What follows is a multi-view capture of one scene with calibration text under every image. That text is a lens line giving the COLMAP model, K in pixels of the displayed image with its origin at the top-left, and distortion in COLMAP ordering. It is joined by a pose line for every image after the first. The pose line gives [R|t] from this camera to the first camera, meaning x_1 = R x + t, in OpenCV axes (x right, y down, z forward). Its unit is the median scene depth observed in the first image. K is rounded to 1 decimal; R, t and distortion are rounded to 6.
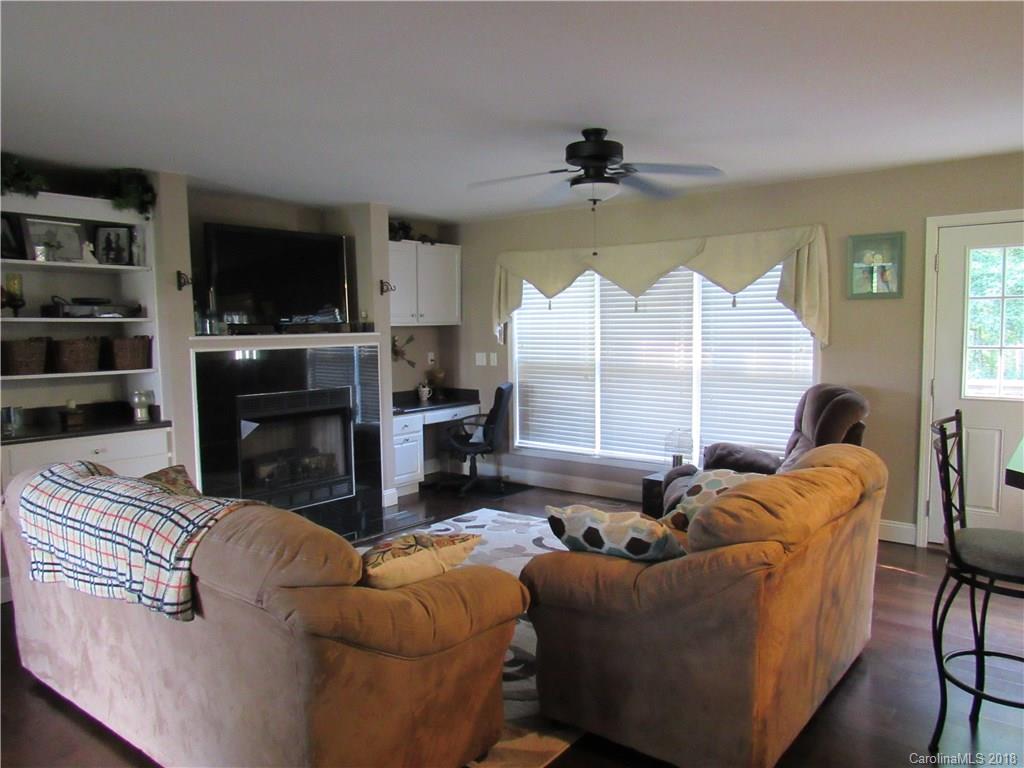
lens RADIAL K [[736.4, 0, 511.9], [0, 736.4, 384.7], [0, 0, 1]] dist [-0.024919, 0.008128]
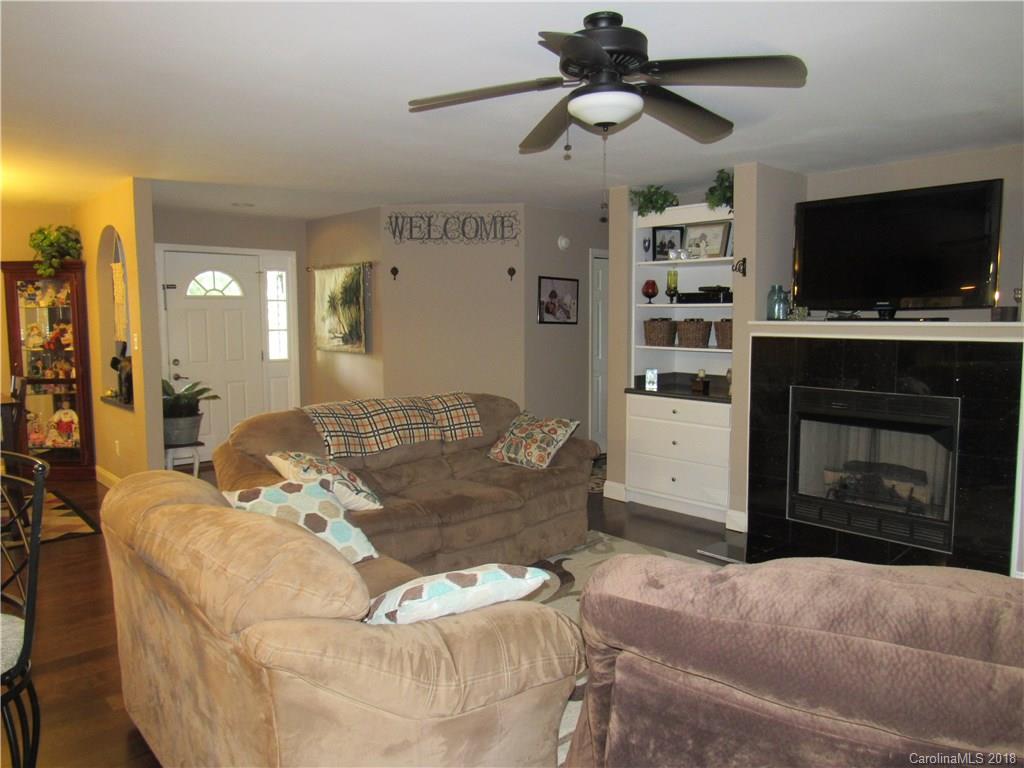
lens RADIAL K [[736.4, 0, 511.9], [0, 736.4, 384.4], [0, 0, 1]] dist [-0.024919, 0.008128]
pose [[-0.178733, 0.099708, -0.978832, 0.645059], [-0.077554, 0.990329, 0.115040, -0.070867], [0.980836, 0.096474, -0.169272, 0.868858]]
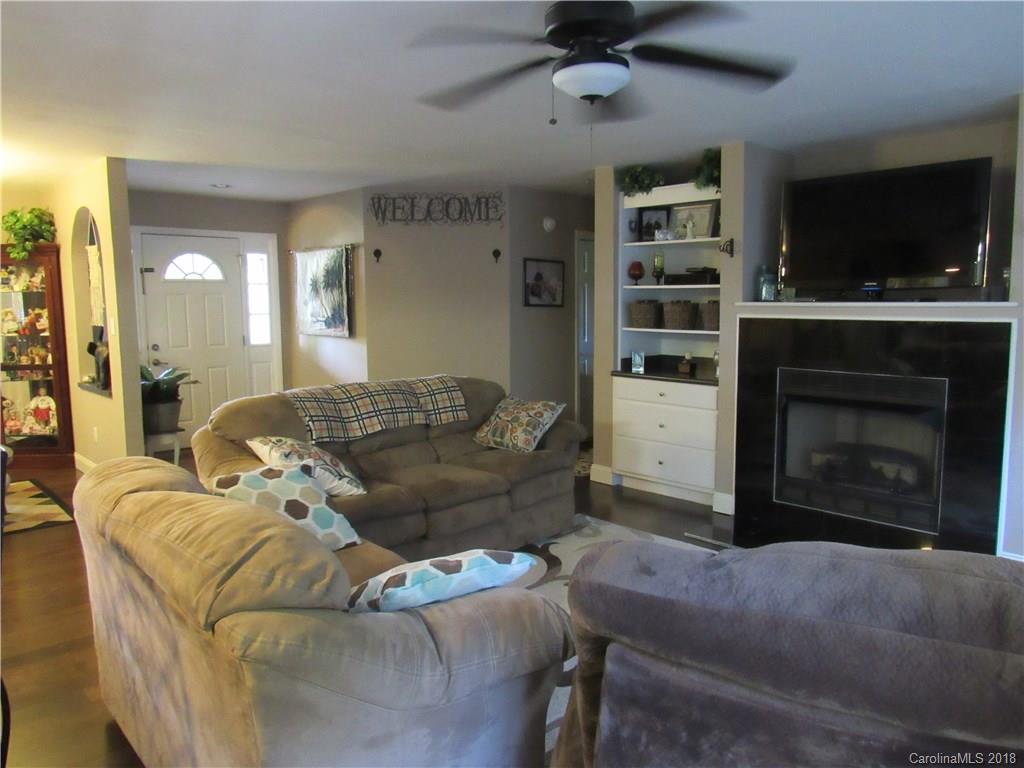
lens RADIAL K [[736.4, 0, 515.6], [0, 736.4, 385.2], [0, 0, 1]] dist [-0.024919, 0.008128]
pose [[-0.154286, 0.122358, -0.980421, 0.631283], [-0.075839, 0.987908, 0.135227, -0.067193], [0.985111, 0.095218, -0.143140, 0.867112]]
